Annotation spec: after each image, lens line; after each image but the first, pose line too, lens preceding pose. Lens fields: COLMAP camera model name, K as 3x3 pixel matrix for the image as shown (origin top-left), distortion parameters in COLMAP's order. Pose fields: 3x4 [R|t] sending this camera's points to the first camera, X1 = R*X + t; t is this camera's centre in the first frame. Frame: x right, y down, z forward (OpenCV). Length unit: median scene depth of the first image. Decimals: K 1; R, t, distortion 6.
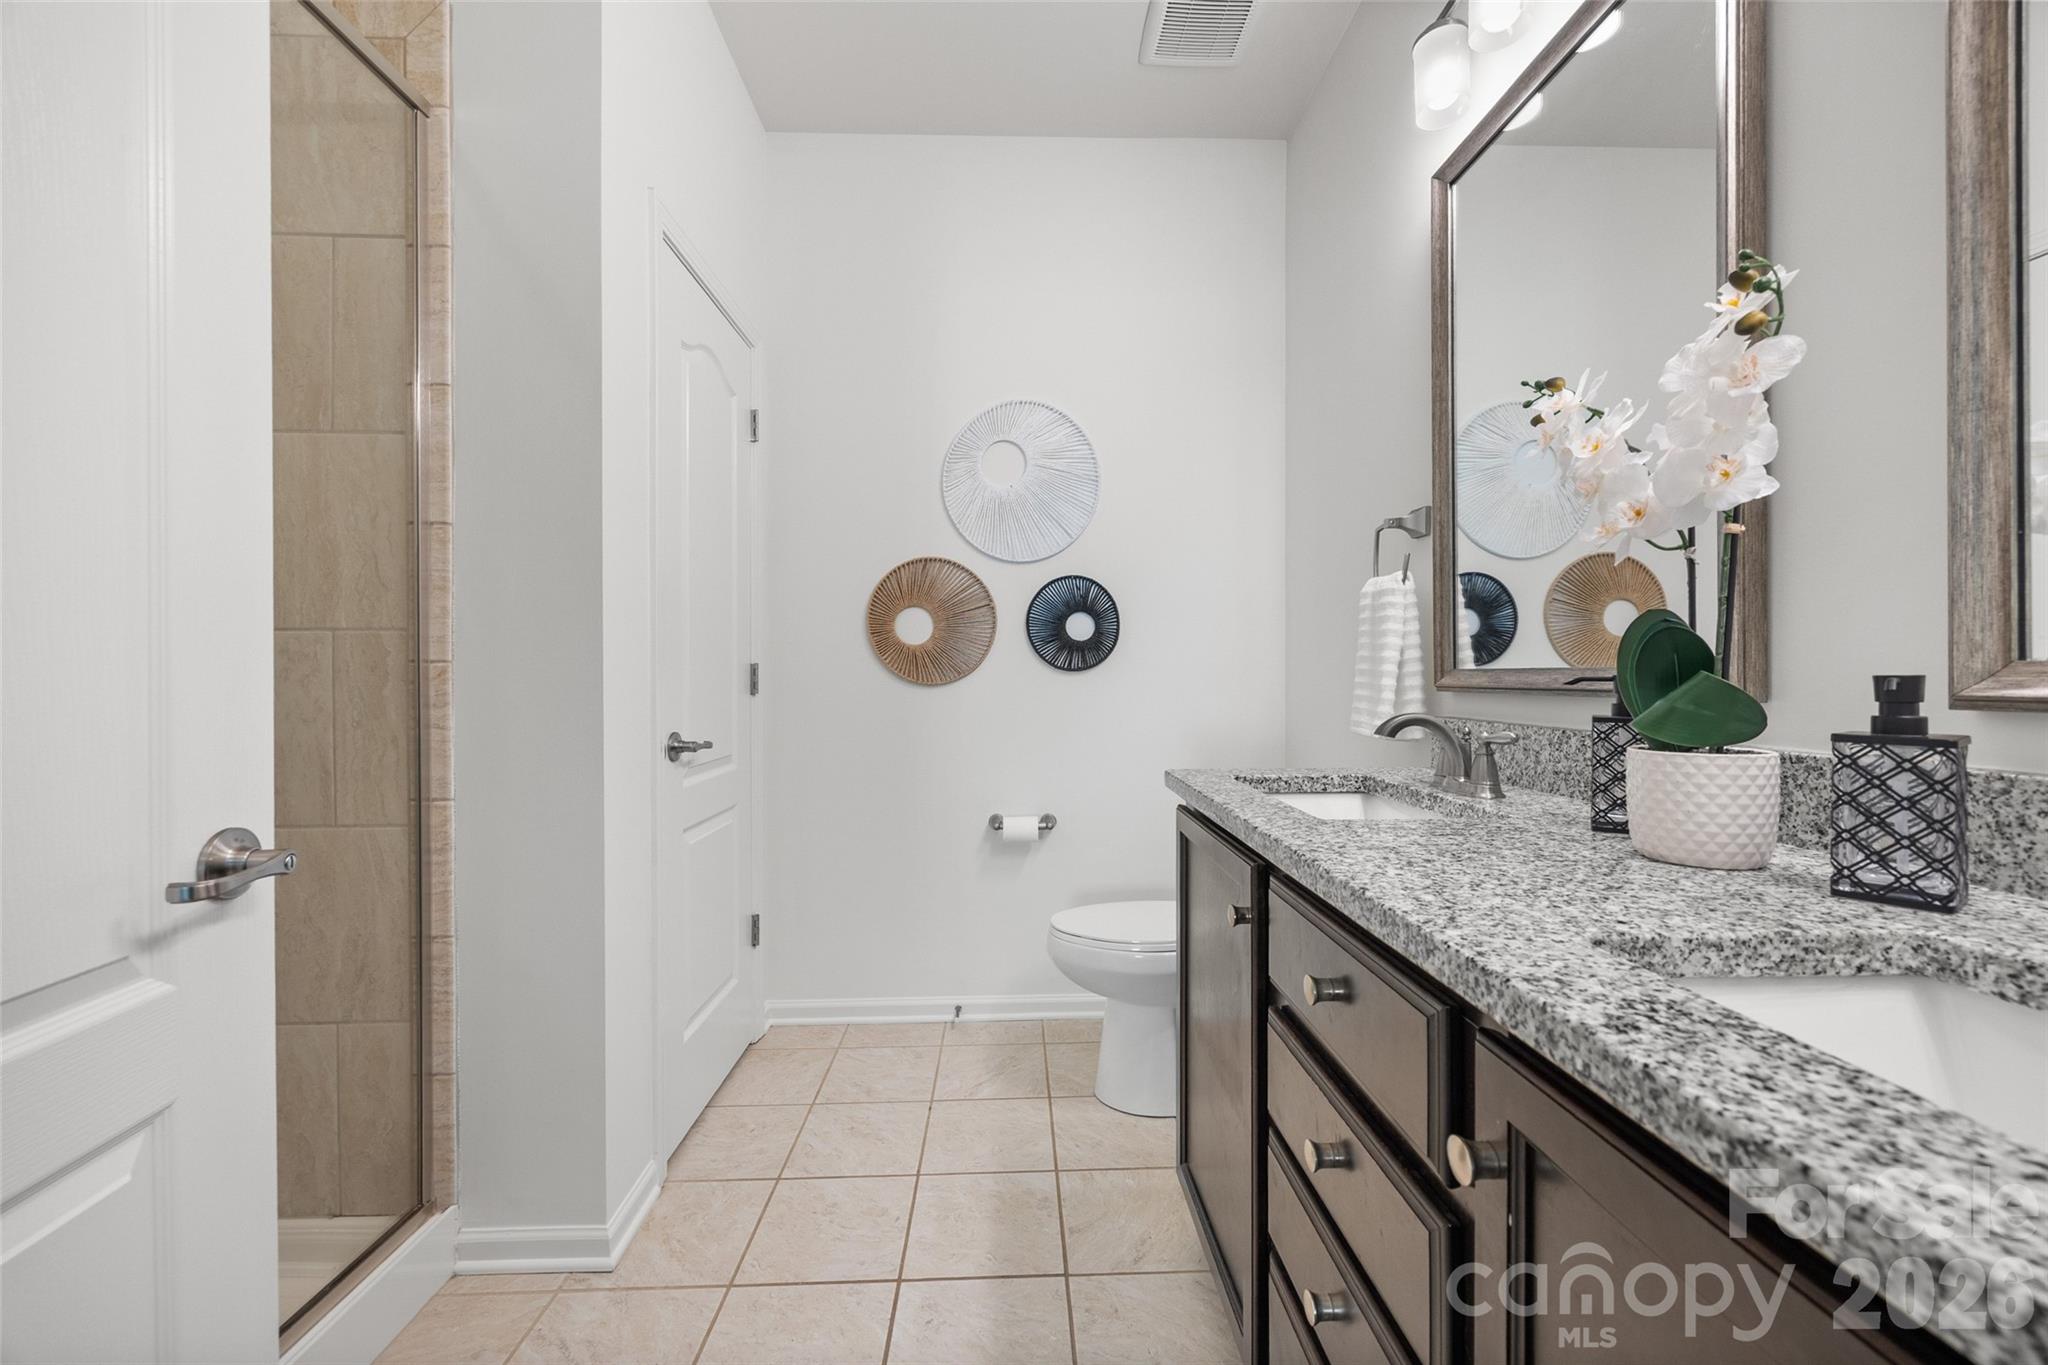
lens RADIAL K [[792.2, 0, 1026.1], [0, 792.2, 674.6], [0, 0, 1]] dist [-0.001091, 0.000263]
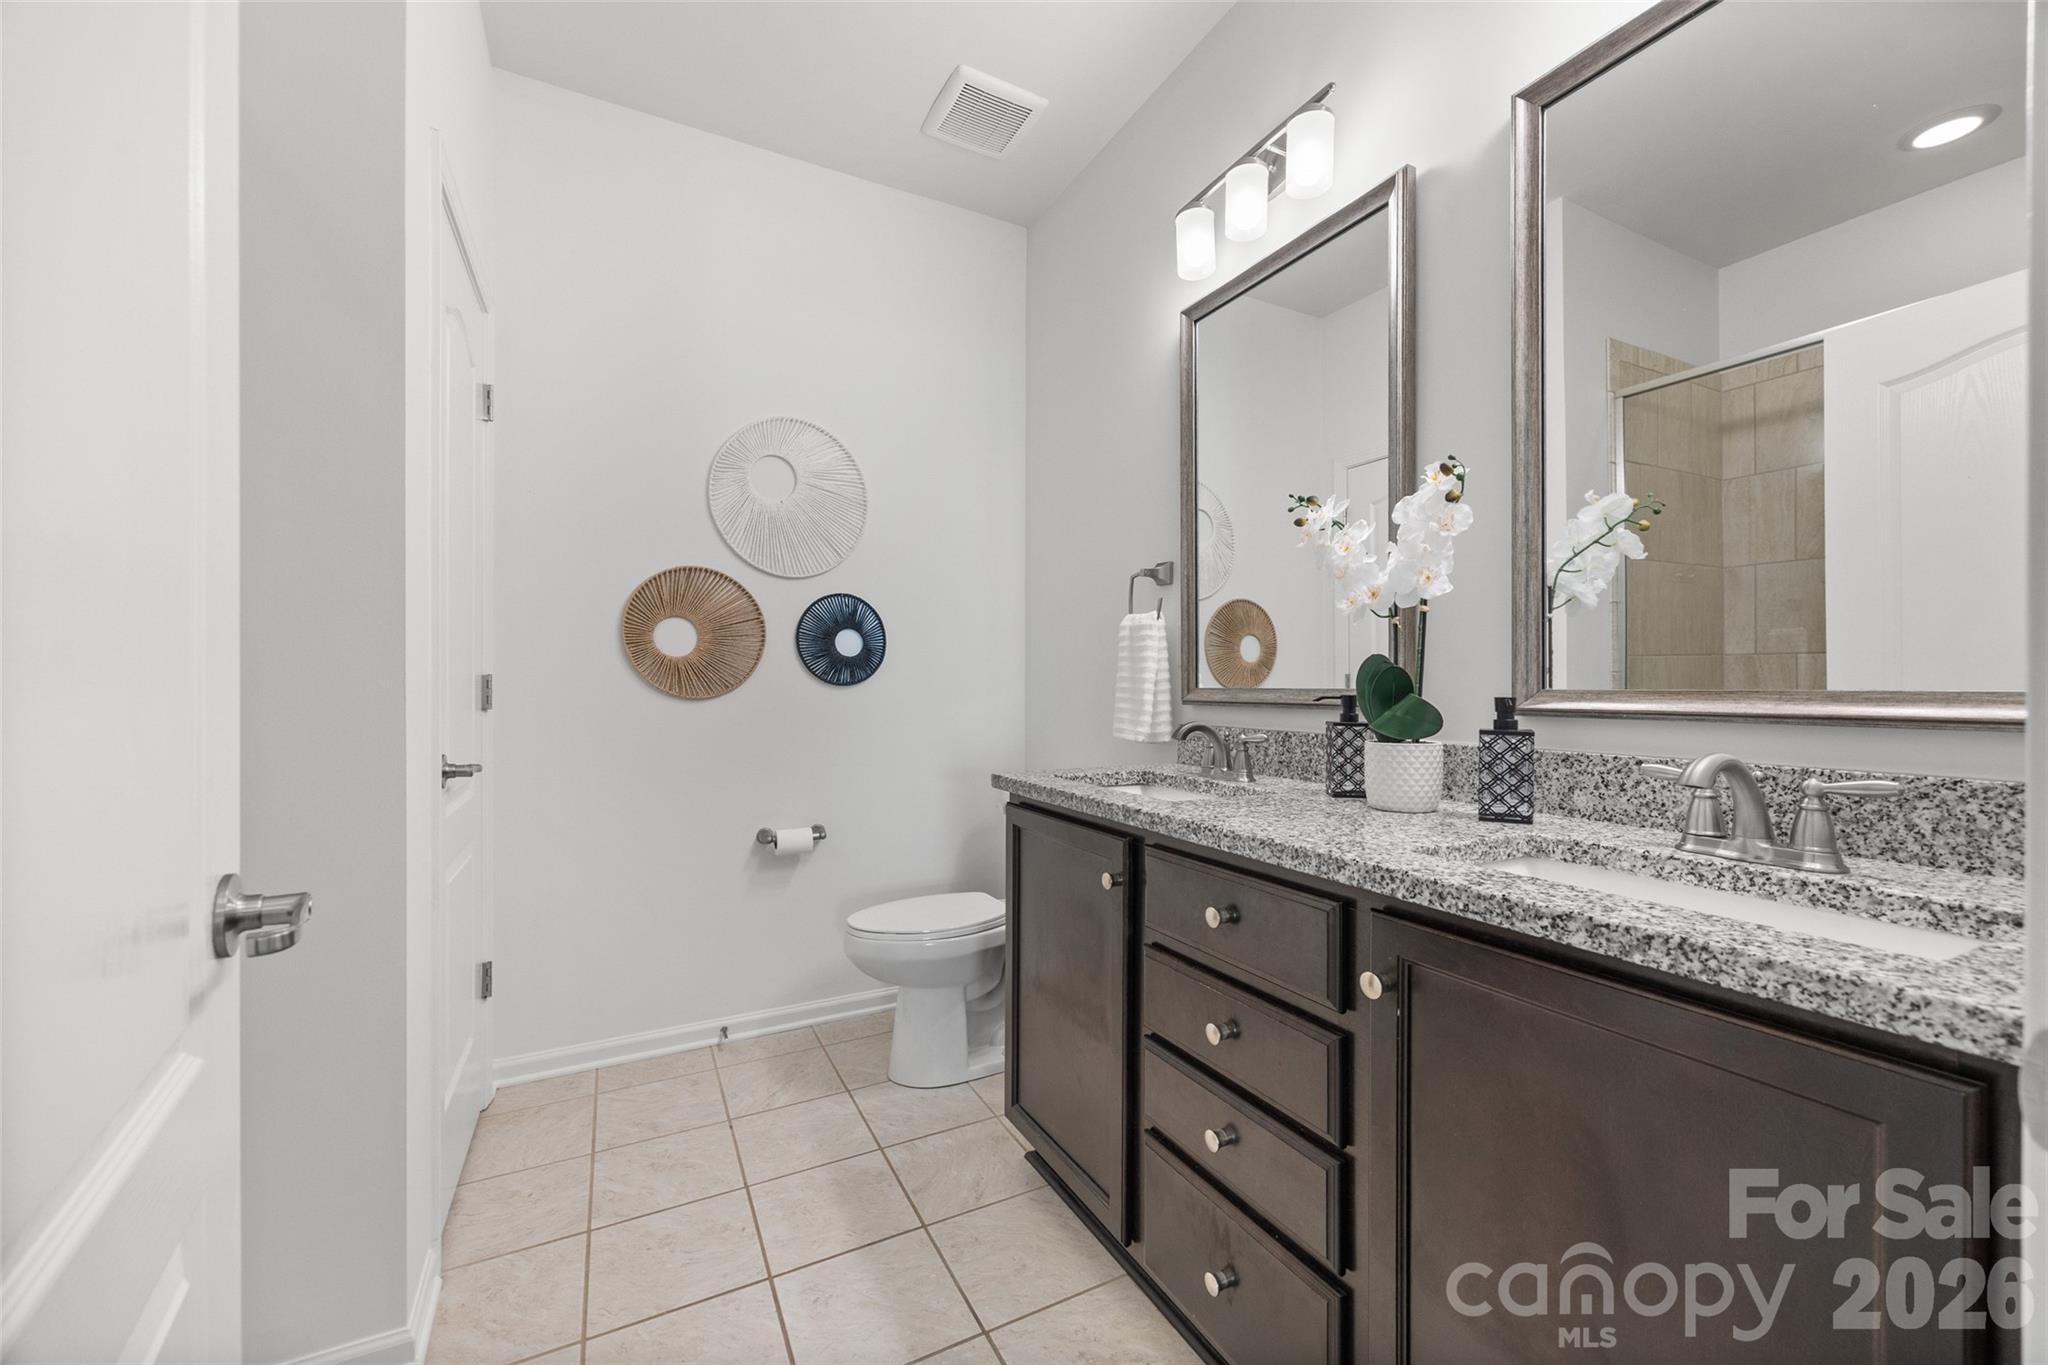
lens RADIAL K [[792.3, 0, 1024.0], [0, 792.3, 682.5], [0, 0, 1]] dist [-0.000288, 0.000217]
pose [[0.901445, 0.008145, 0.432817, -0.286794], [-0.006343, 0.999964, -0.005606, -0.006710], [-0.432847, 0.002309, 0.901464, -0.069147]]
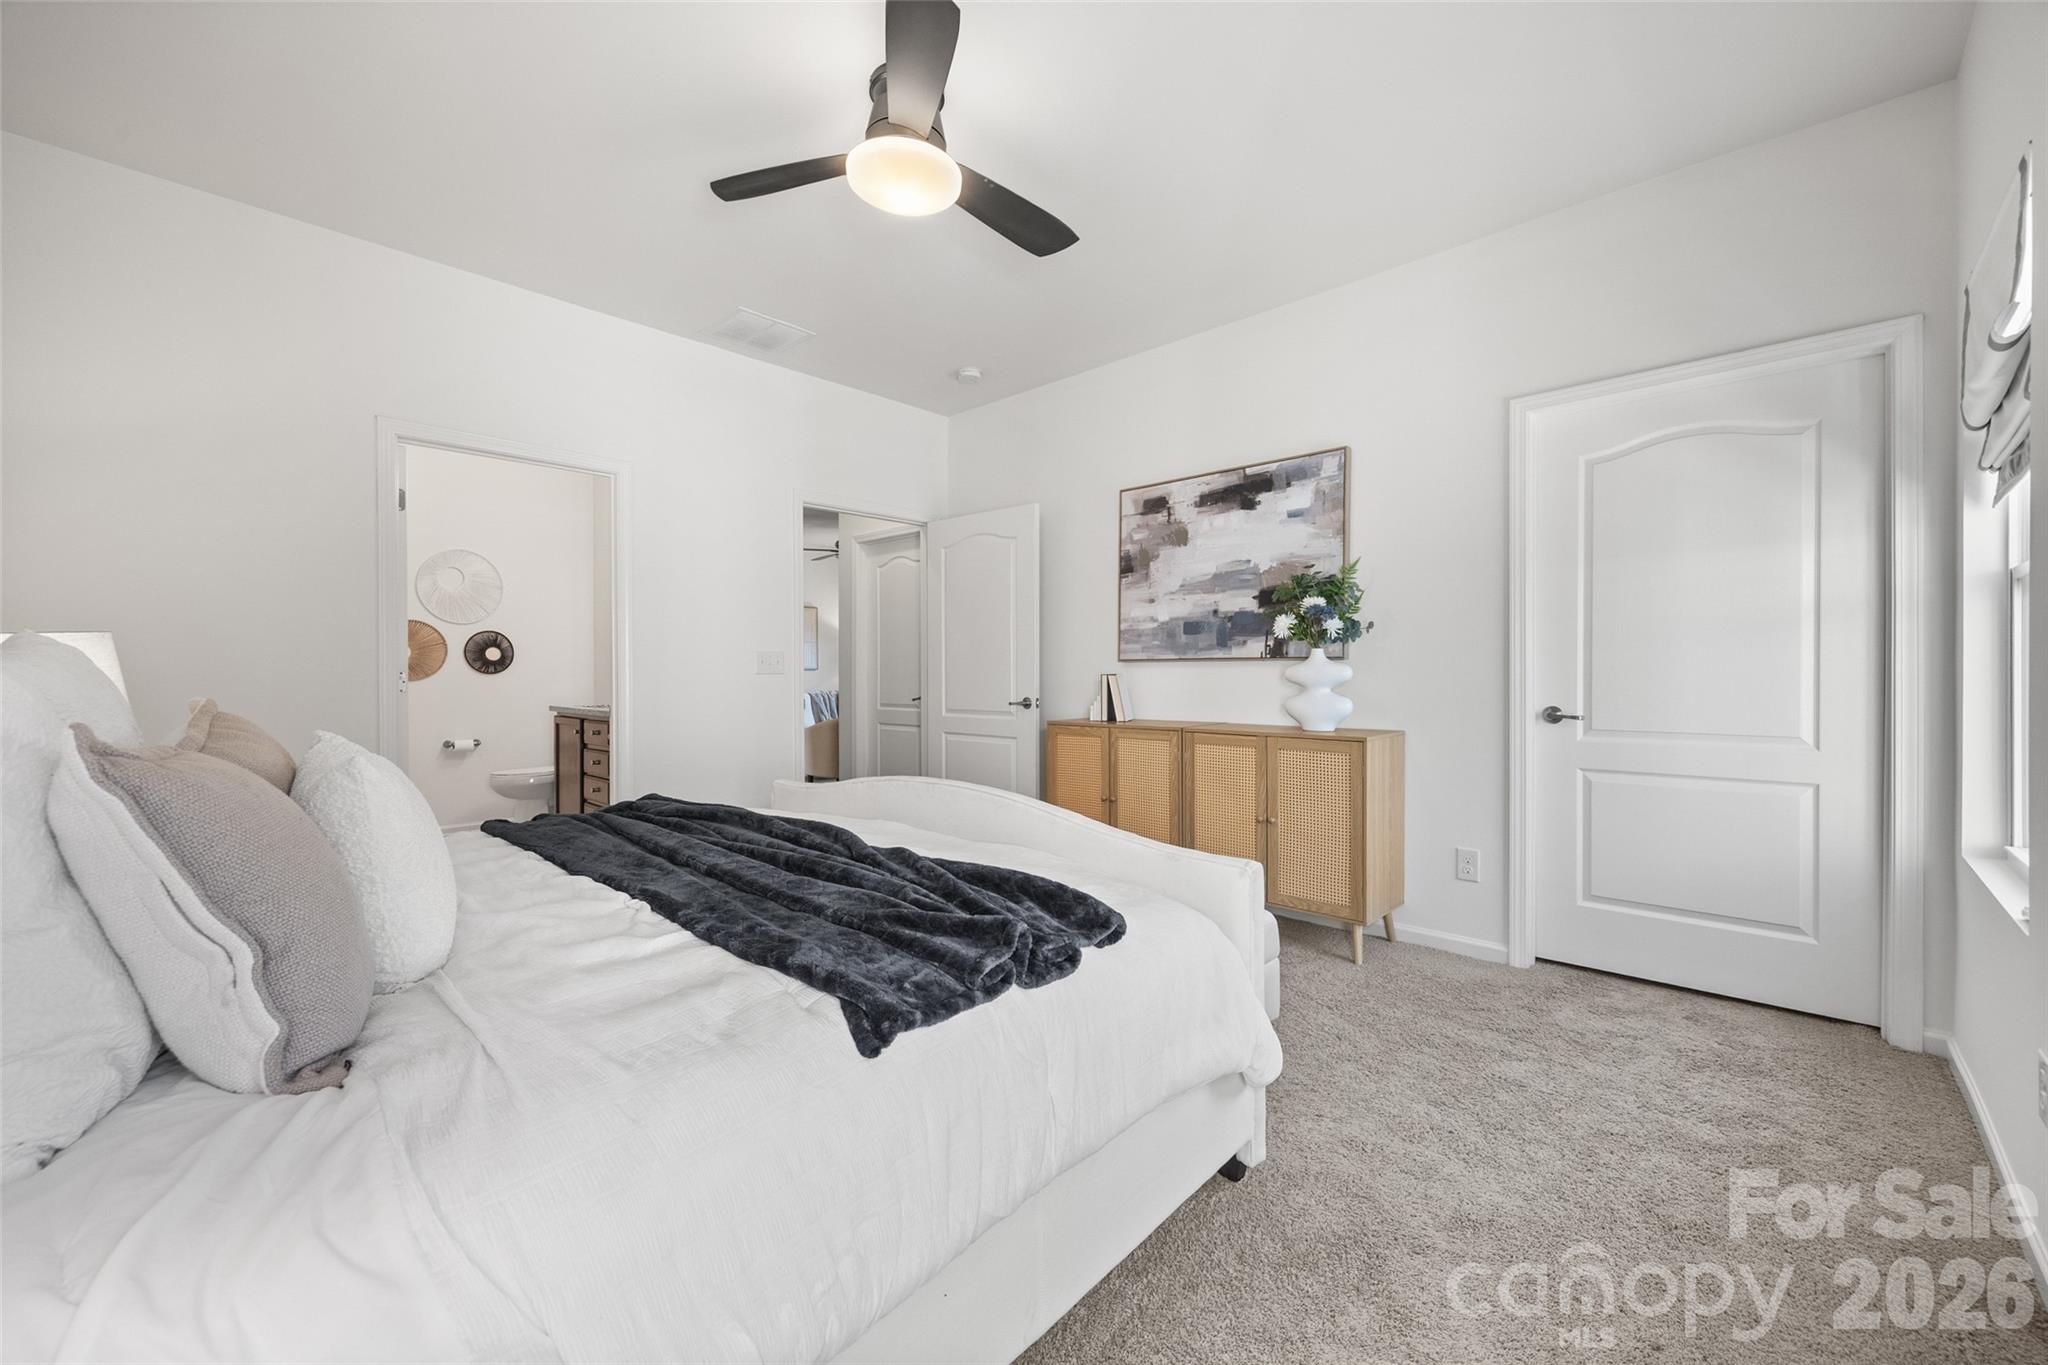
lens RADIAL K [[792.2, 0, 1026.1], [0, 792.2, 674.6], [0, 0, 1]] dist [-0.001091, 0.000263]
pose [[0.700323, 0.000794, 0.713826, -0.764233], [-0.000267, 1.000000, -0.000851, -0.002092], [-0.713826, 0.000405, 0.700323, -2.629216]]
